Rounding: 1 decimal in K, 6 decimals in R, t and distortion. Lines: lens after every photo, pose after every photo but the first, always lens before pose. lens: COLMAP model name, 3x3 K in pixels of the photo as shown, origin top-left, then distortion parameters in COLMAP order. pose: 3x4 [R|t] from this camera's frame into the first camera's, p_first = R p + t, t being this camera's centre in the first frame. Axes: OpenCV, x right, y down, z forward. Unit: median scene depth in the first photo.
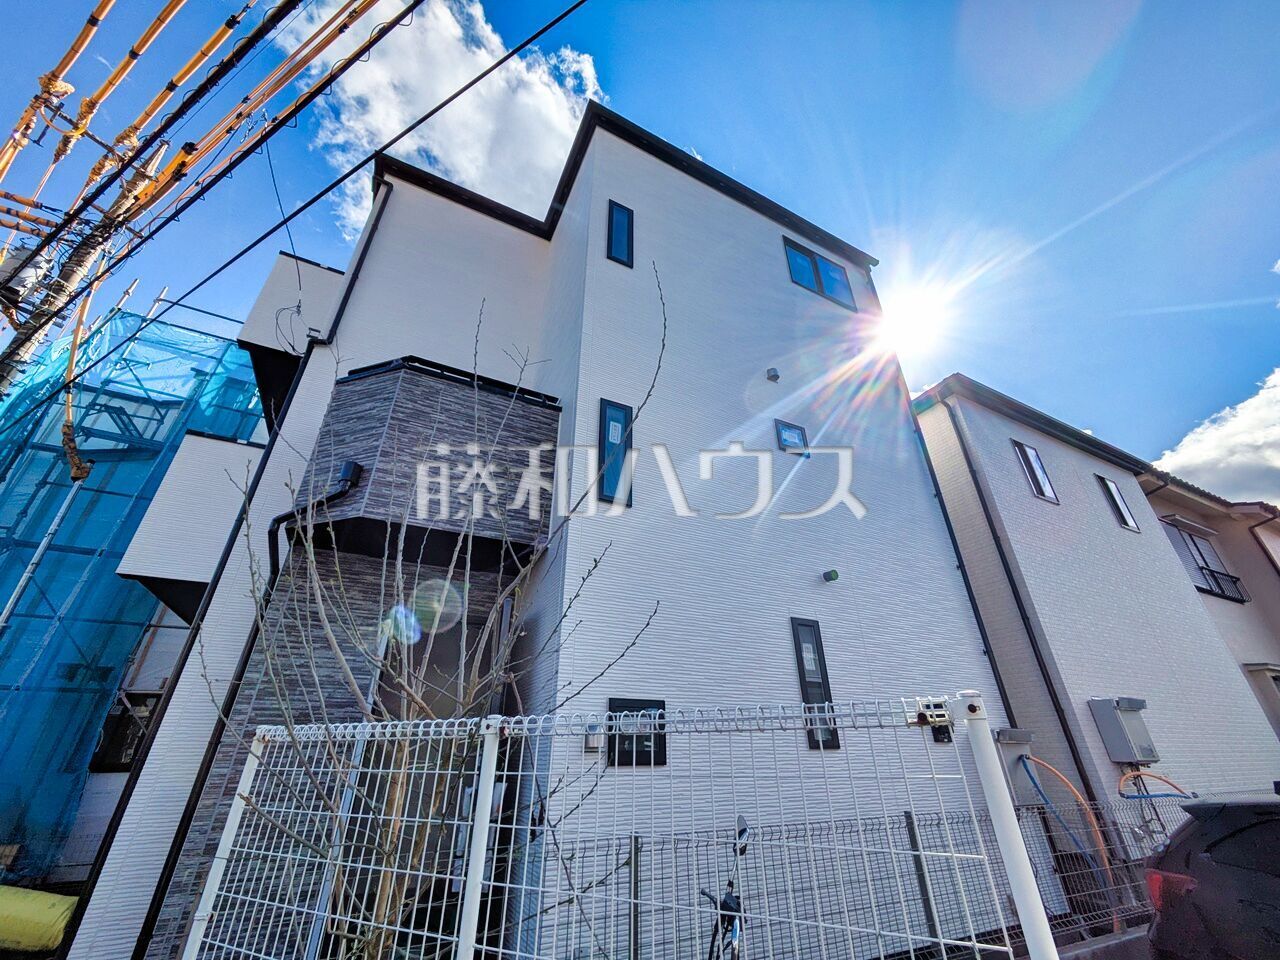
lens RADIAL K [[507.7, 0, 640.4], [0, 507.7, 476.9], [0, 0, 1]] dist [0.001626, 0.000946]
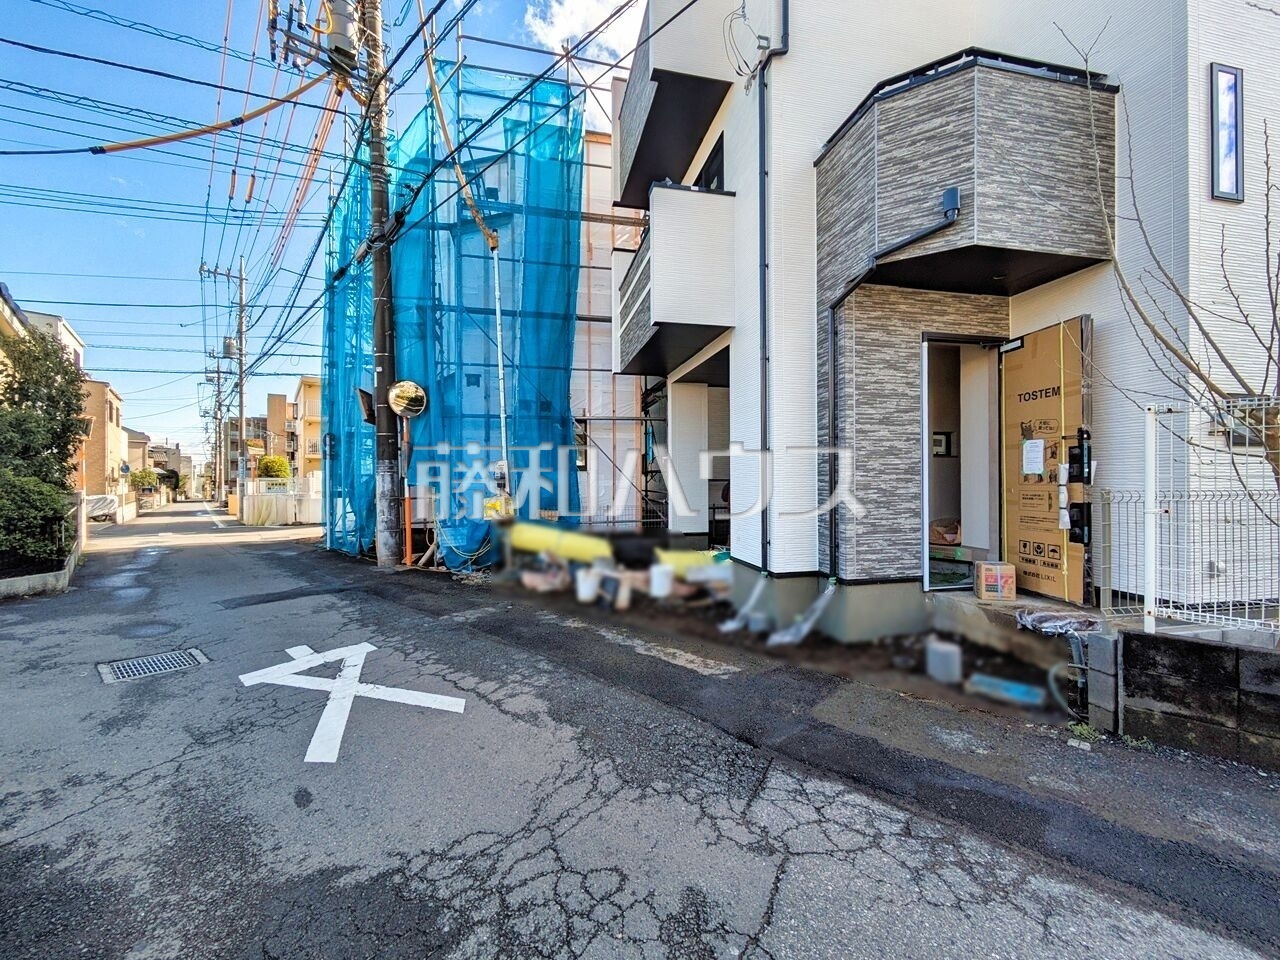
lens RADIAL K [[507.7, 0, 640.3], [0, 507.7, 478.1], [0, 0, 1]] dist [0.001626, 0.000946]
pose [[0.968018, 0.000214, -0.250882, -0.846860], [0.121412, 0.874700, 0.469211, -0.070806], [0.219547, -0.484665, 0.846699, -0.272818]]
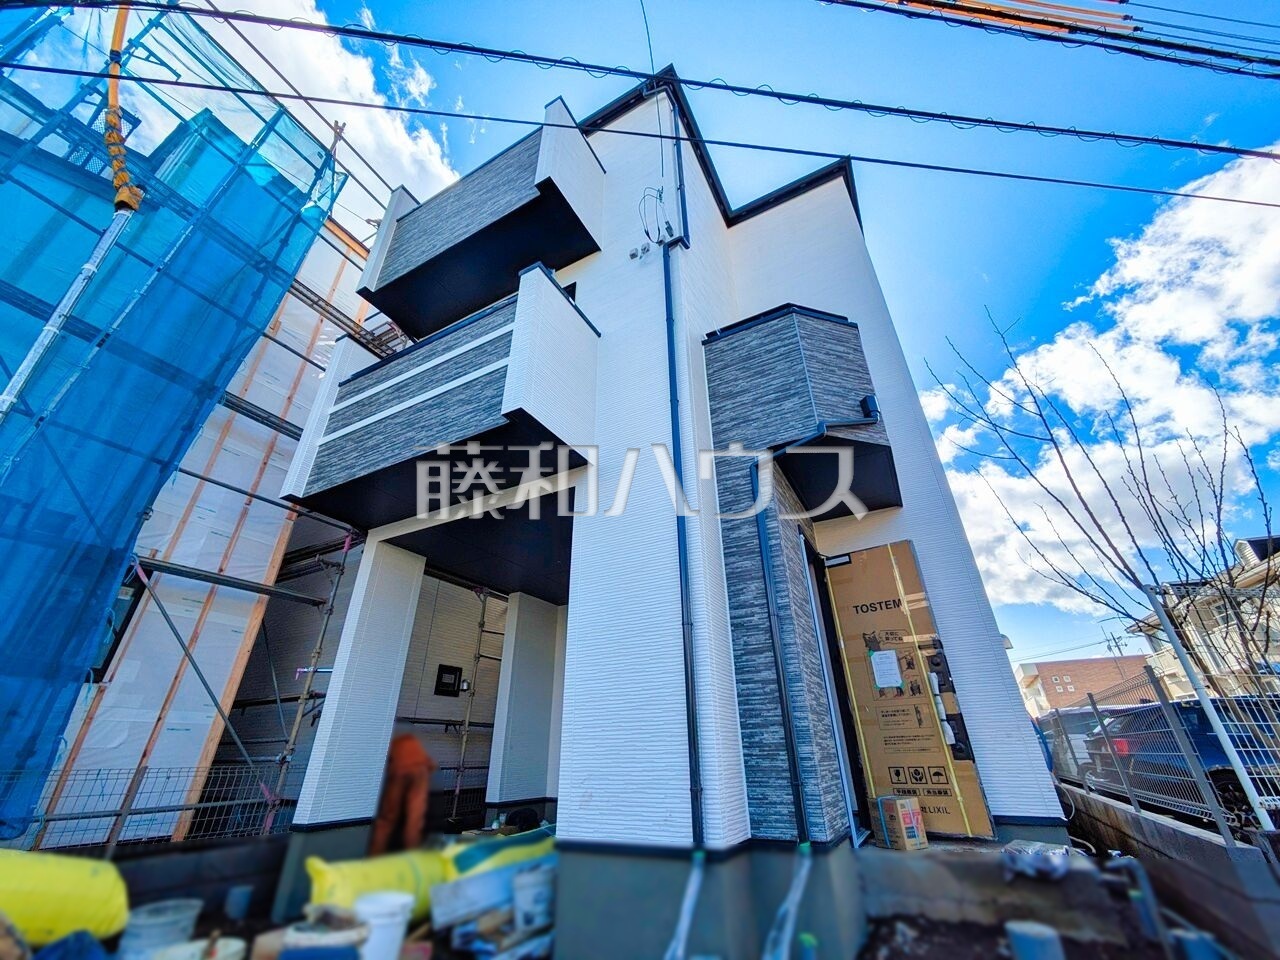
lens RADIAL K [[507.7, 0, 641.5], [0, 507.7, 478.7], [0, 0, 1]] dist [0.001626, 0.000946]
pose [[0.820669, 0.266845, 0.505268, -1.407179], [-0.267018, 0.960865, -0.073760, 0.343113], [-0.505177, -0.074383, 0.859804, 0.229870]]
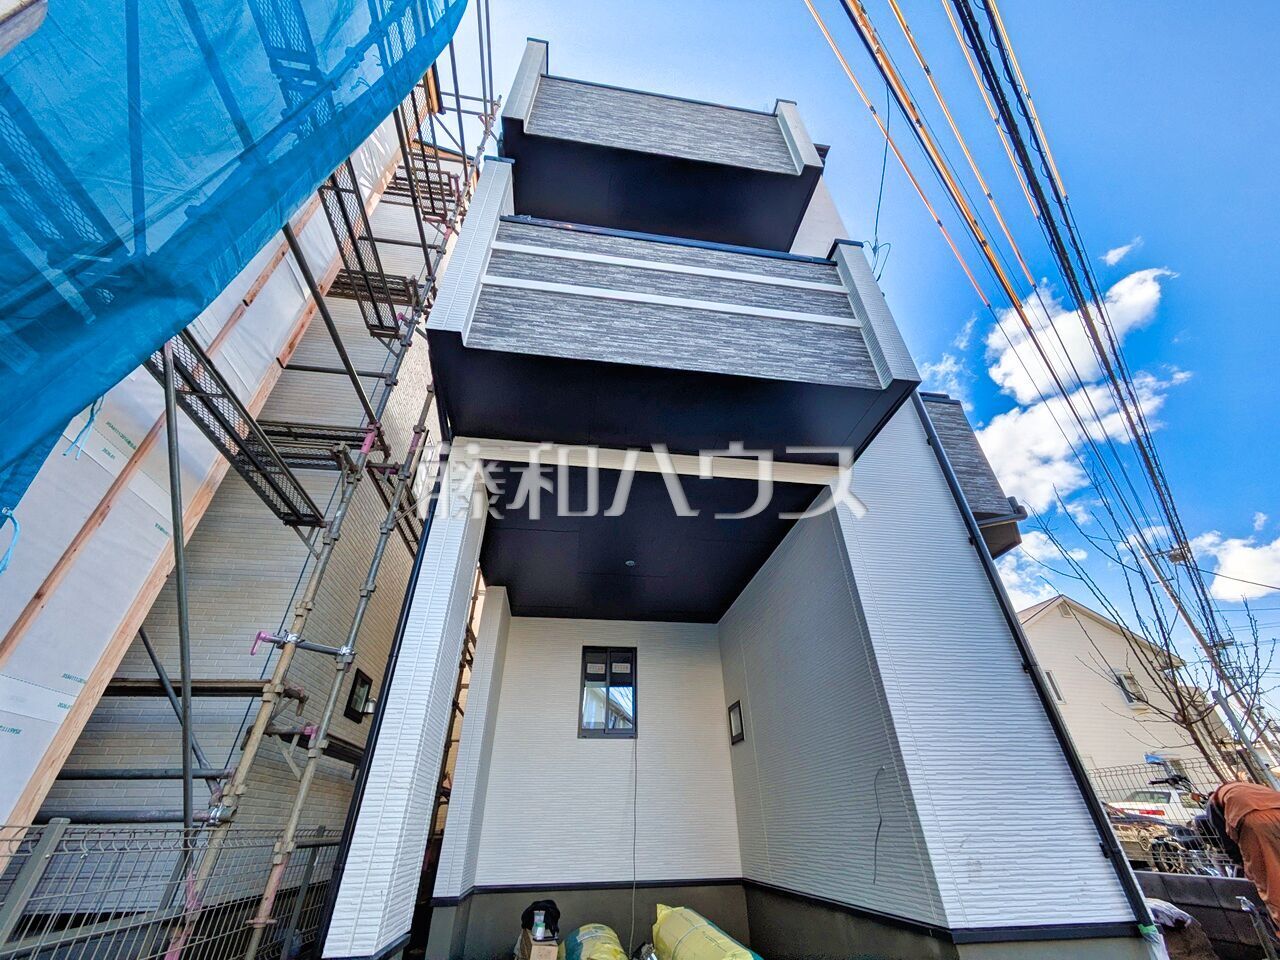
lens RADIAL K [[507.7, 0, 642.5], [0, 507.7, 478.0], [0, 0, 1]] dist [0.001626, 0.000946]
pose [[0.318295, 0.539914, 0.779219, -1.826459], [-0.448590, 0.809898, -0.377931, 0.822120], [-0.835138, -0.229256, 0.499986, 1.061918]]
